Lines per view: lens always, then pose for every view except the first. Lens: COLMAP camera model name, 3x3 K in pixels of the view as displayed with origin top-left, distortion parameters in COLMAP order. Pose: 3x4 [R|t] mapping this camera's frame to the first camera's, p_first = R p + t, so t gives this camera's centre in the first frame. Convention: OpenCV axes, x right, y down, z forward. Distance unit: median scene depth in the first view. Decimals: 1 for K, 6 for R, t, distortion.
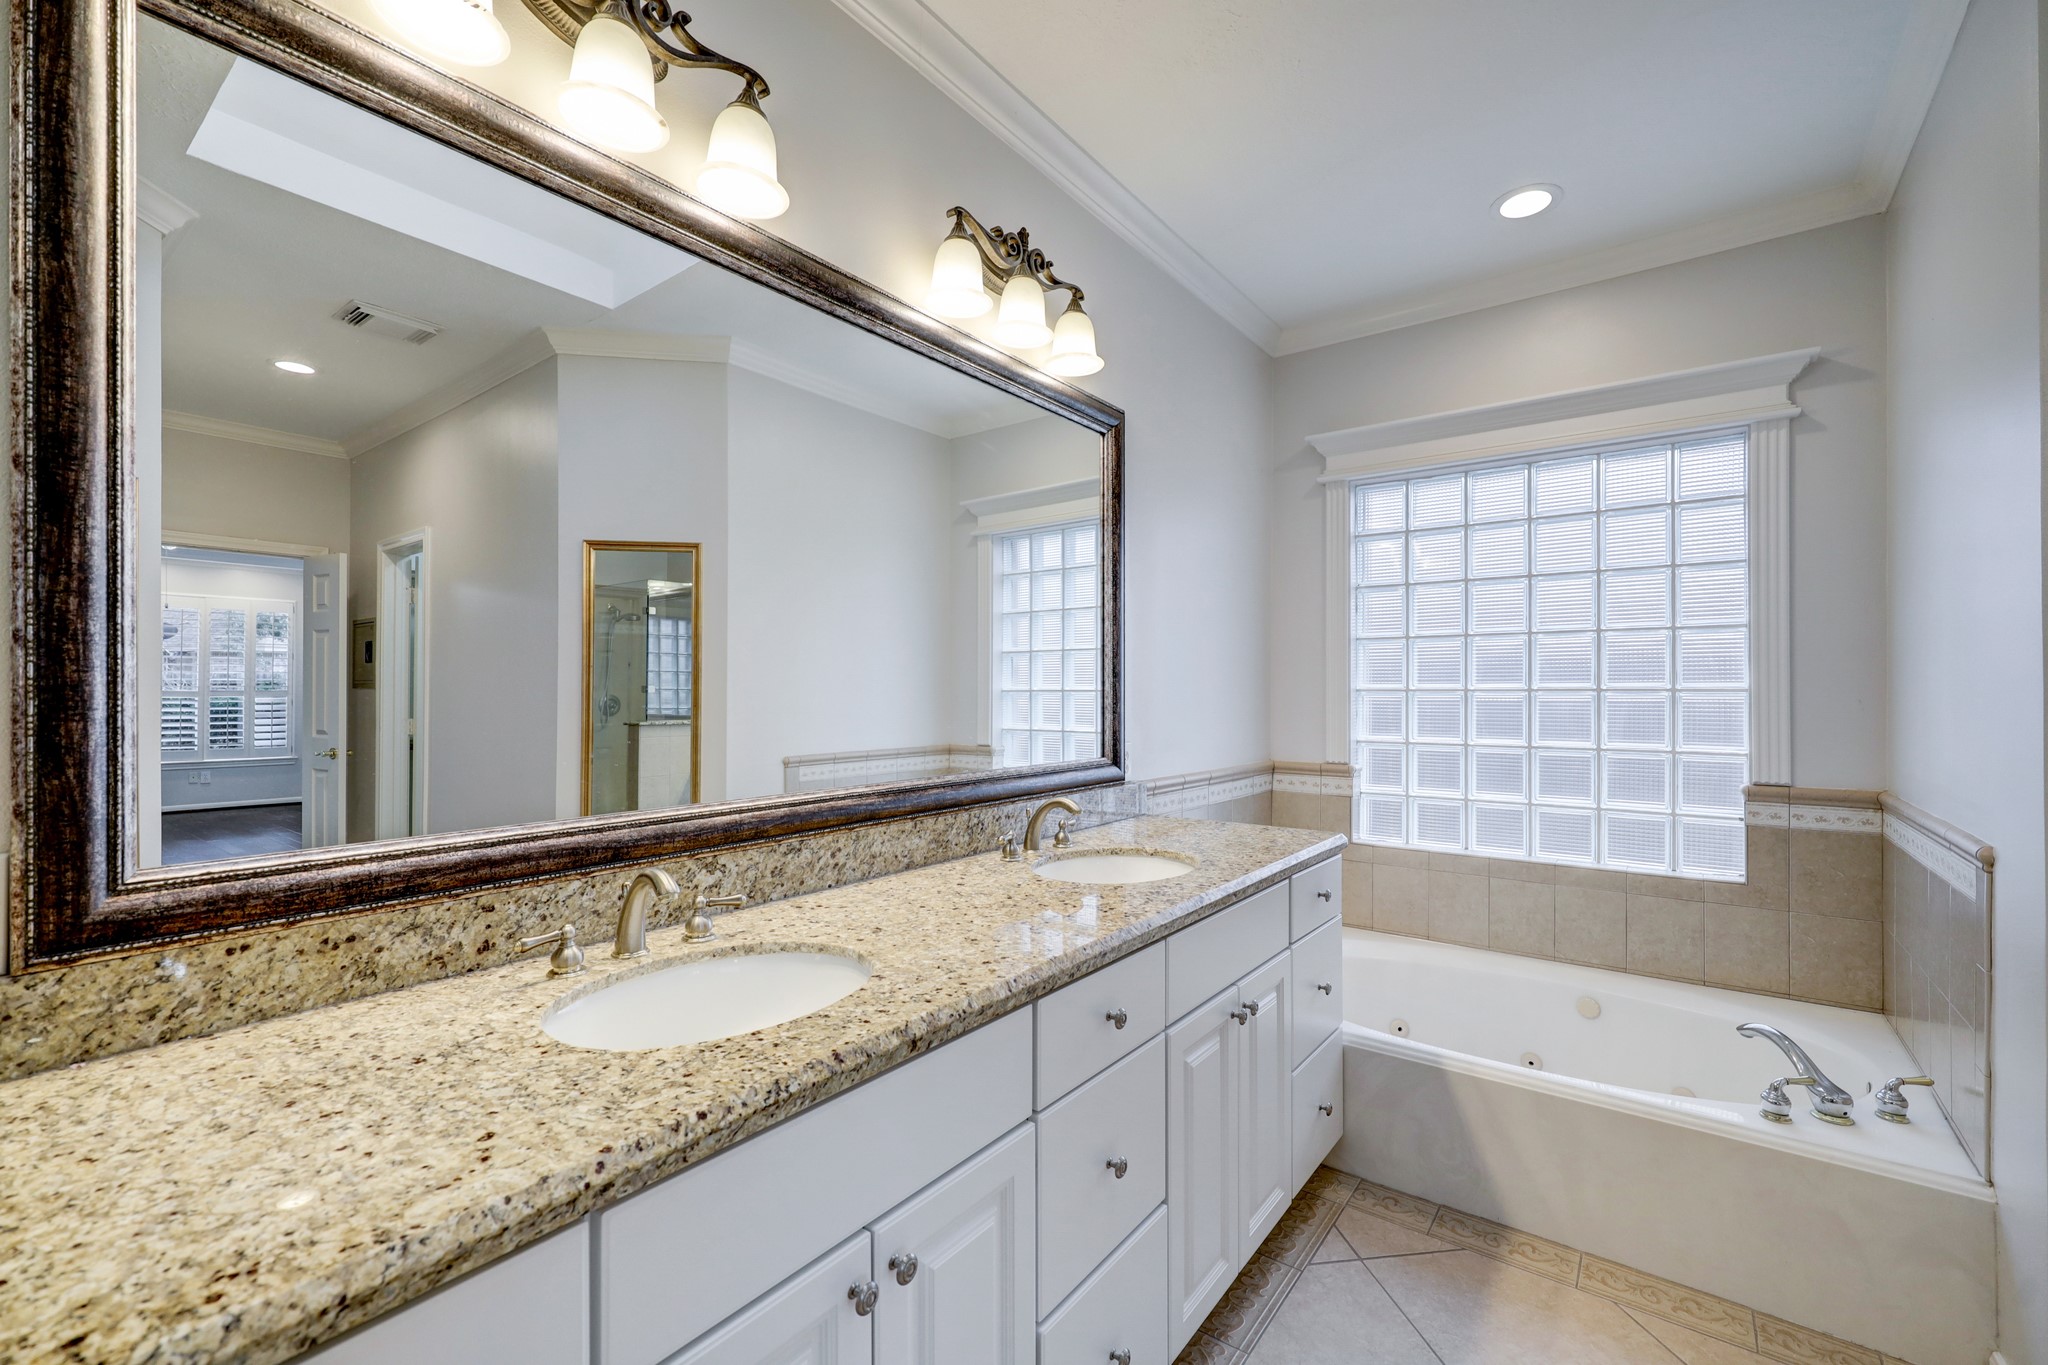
lens RADIAL K [[850.2, 0, 1029.3], [0, 850.2, 690.6], [0, 0, 1]] dist [0.003649, -0.001563]
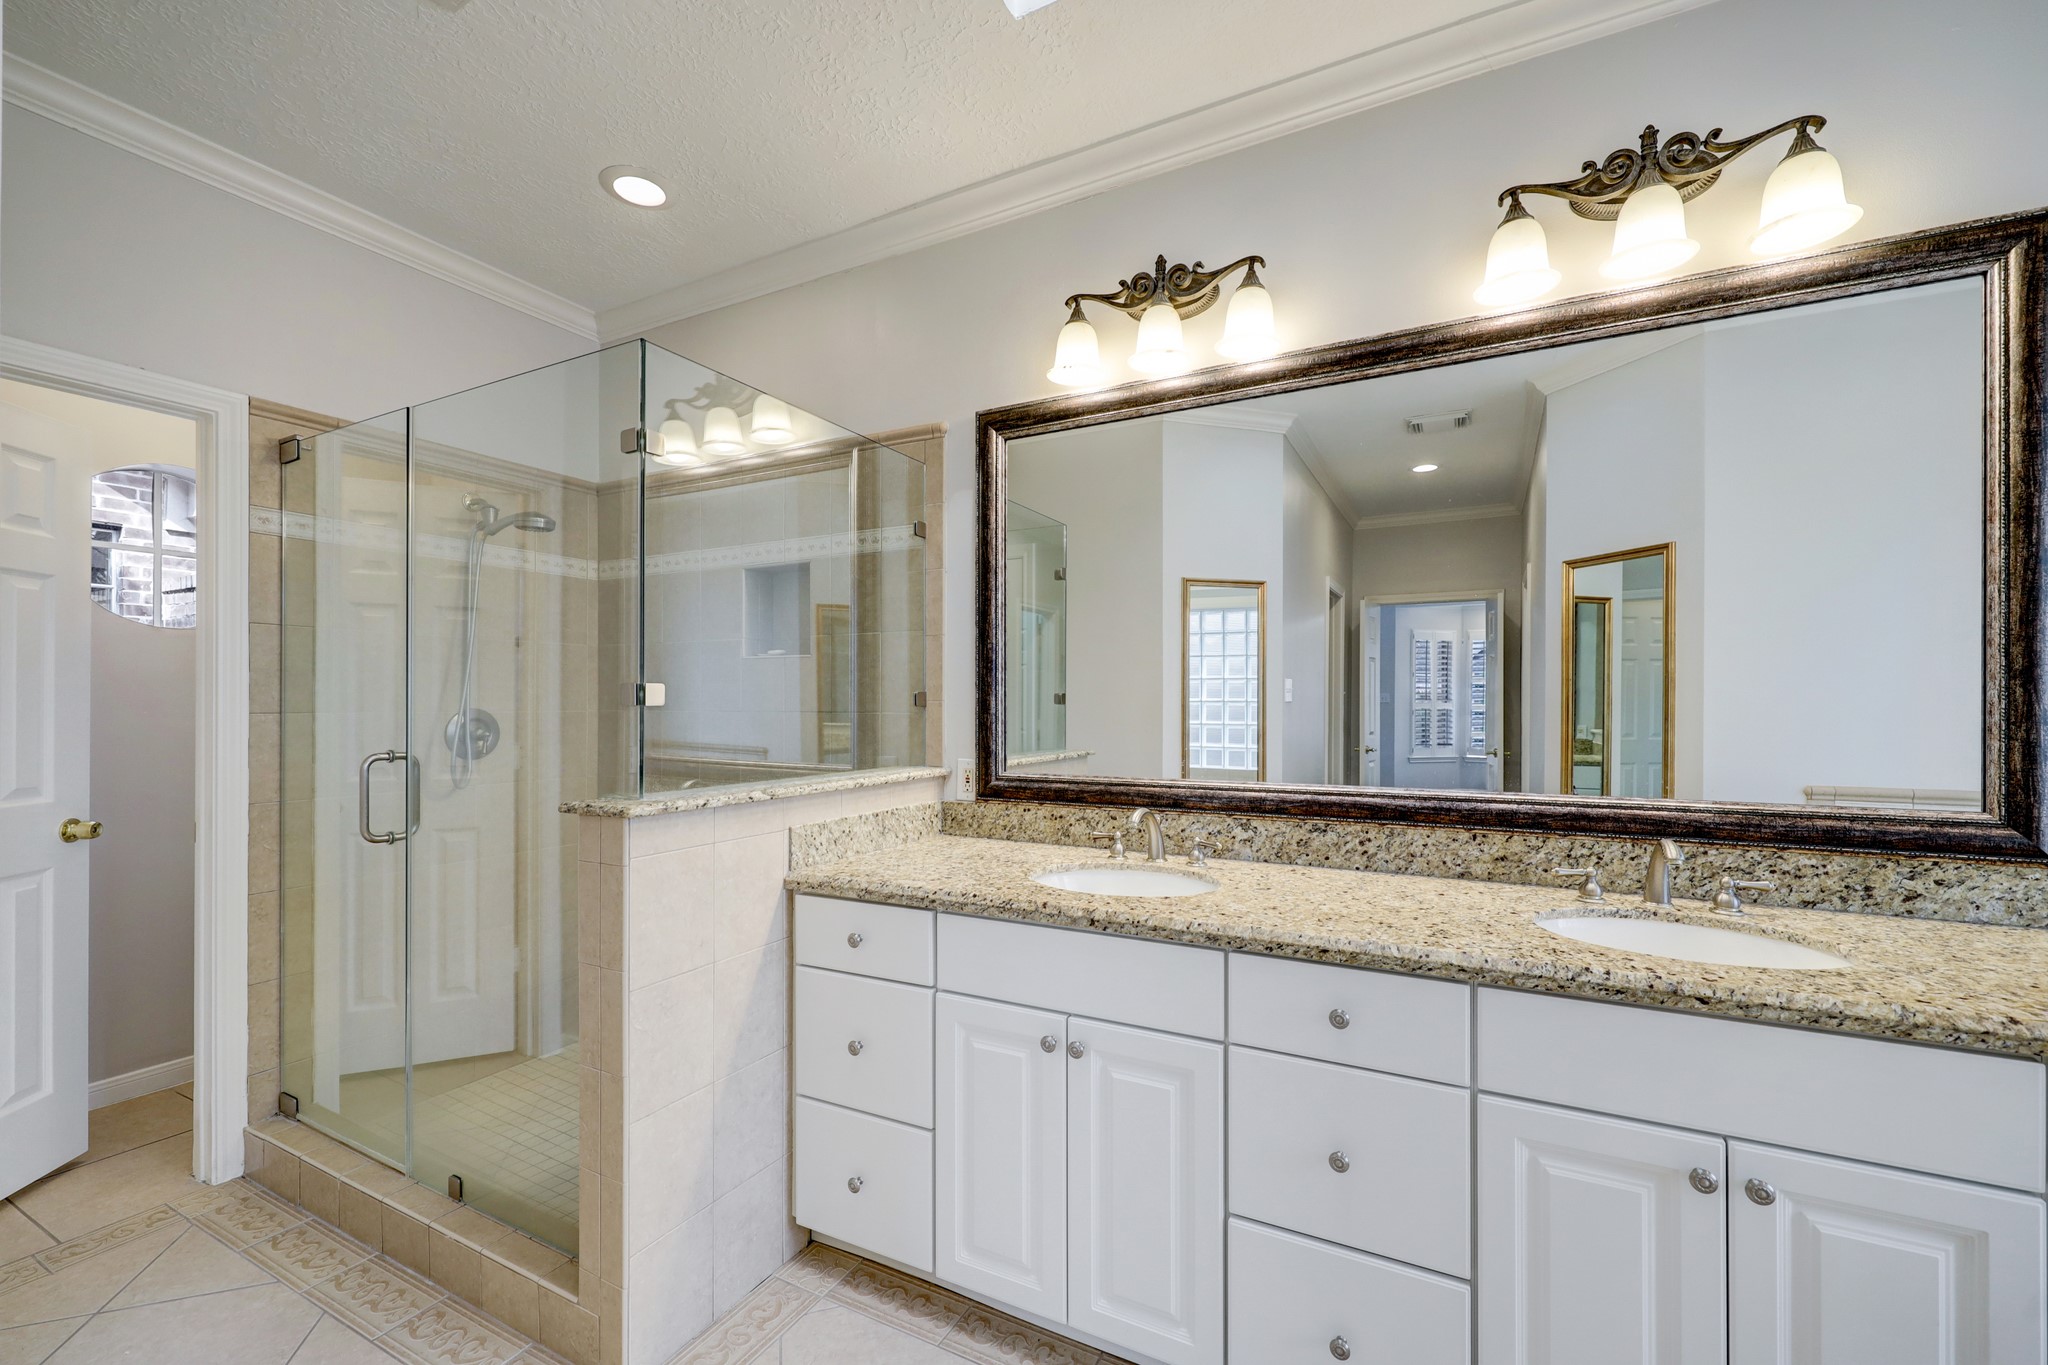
lens RADIAL K [[850.2, 0, 1062.9], [0, 850.2, 700.9], [0, 0, 1]] dist [0.003649, -0.001563]
pose [[0.182877, -0.003261, -0.983130, 0.979024], [0.001254, 0.999994, -0.003083, 0.001370], [0.983135, -0.000669, 0.182880, 0.443101]]
